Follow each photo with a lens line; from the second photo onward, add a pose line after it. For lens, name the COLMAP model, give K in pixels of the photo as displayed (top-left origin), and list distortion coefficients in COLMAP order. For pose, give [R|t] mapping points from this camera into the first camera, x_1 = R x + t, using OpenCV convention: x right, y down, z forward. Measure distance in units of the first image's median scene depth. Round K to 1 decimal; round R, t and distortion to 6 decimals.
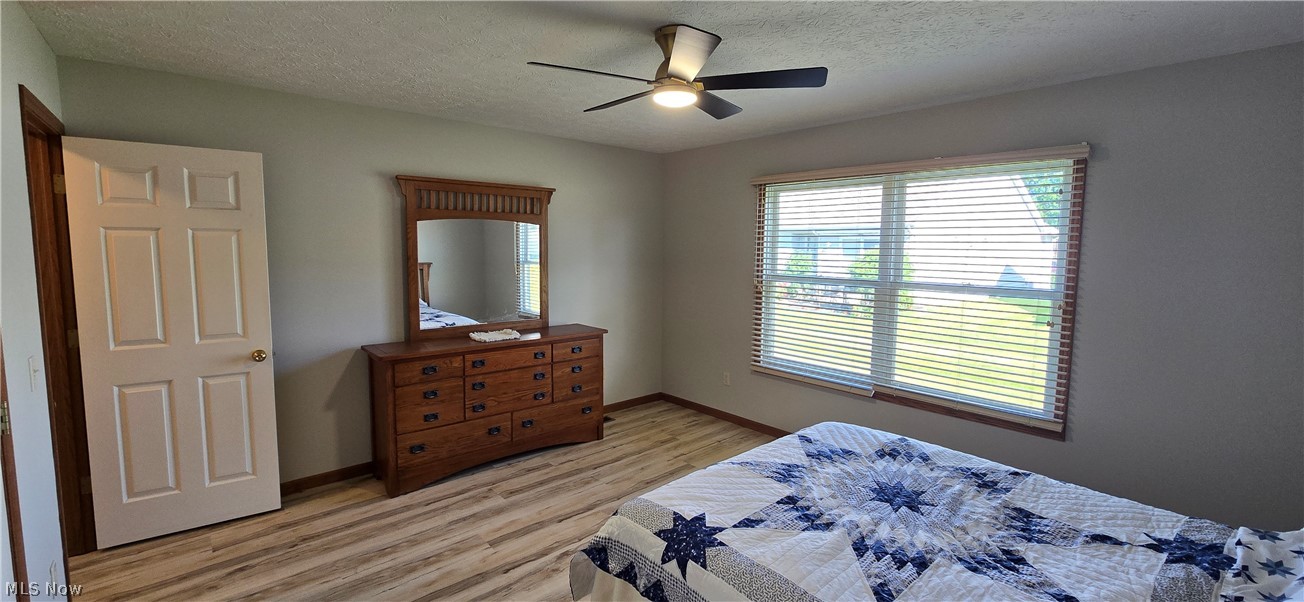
lens RADIAL K [[534.7, 0, 659.7], [0, 534.7, 283.3], [0, 0, 1]] dist [-0.004962, 0.000531]
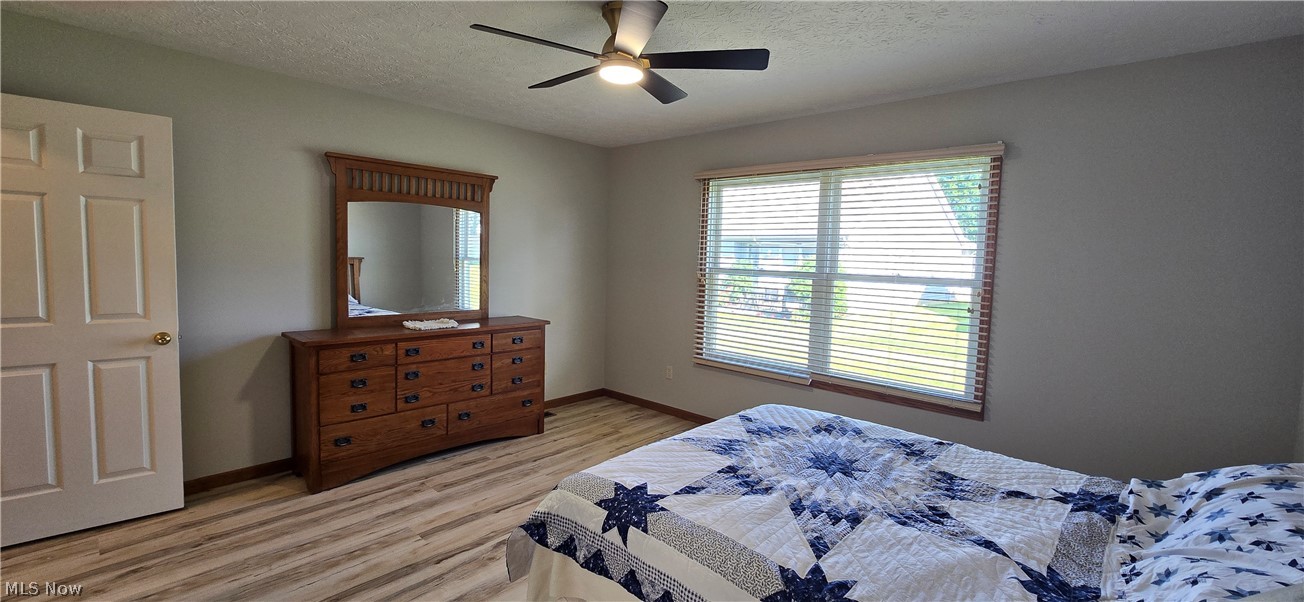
lens RADIAL K [[534.7, 0, 660.5], [0, 534.7, 312.0], [0, 0, 1]] dist [-0.004962, 0.000531]
pose [[0.994380, 0.011605, 0.105228, 0.001448], [-0.009723, 0.999784, -0.018378, 0.104418], [-0.105418, 0.017252, 0.994278, 0.001616]]
